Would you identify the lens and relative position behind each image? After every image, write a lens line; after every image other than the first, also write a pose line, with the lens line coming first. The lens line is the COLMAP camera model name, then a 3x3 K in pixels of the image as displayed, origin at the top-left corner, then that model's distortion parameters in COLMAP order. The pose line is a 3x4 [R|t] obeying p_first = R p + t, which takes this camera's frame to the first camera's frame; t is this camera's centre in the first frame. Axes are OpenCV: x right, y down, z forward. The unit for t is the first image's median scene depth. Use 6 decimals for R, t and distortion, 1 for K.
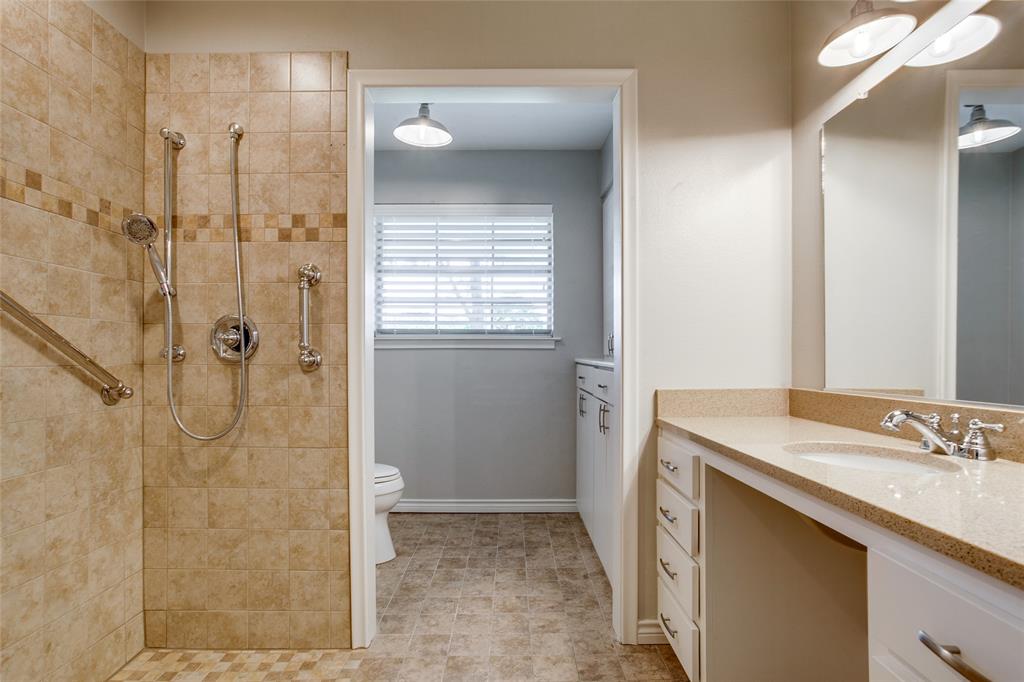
lens RADIAL K [[527.0, 0, 512.0], [0, 527.0, 341.0], [0, 0, 1]] dist [-0.002618, 0.027341]
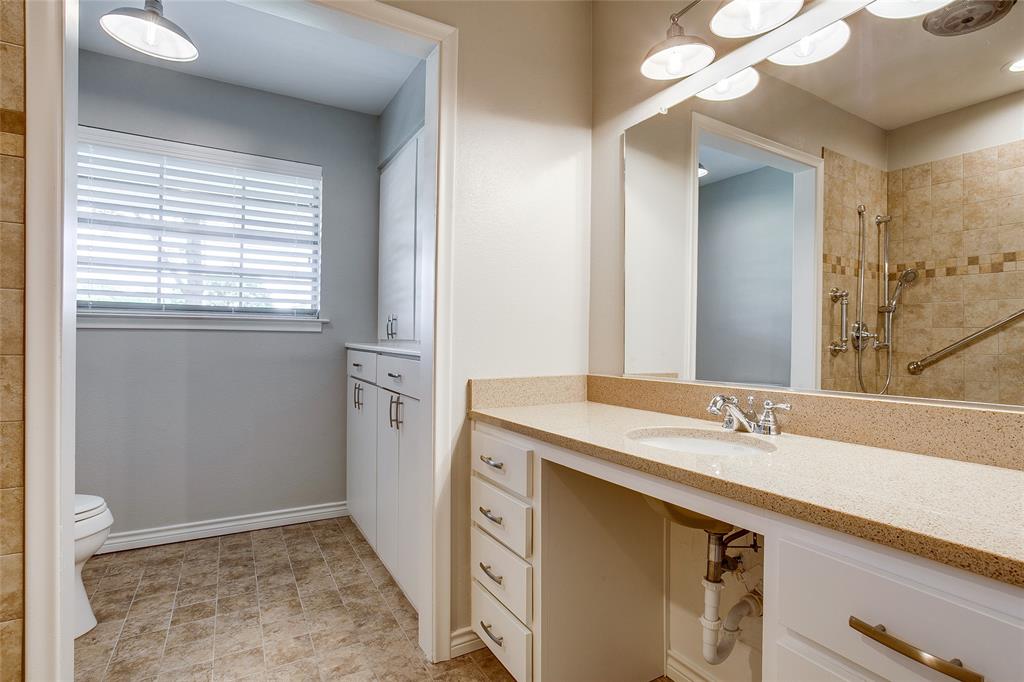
lens RADIAL K [[512.7, 0, 513.4], [0, 512.7, 329.5], [0, 0, 1]] dist [-0.038052, 0.025527]
pose [[0.865797, 0.019388, 0.500020, -0.103201], [-0.024362, 0.999697, 0.003420, -0.000185], [-0.499803, -0.015143, 0.866007, 0.173302]]
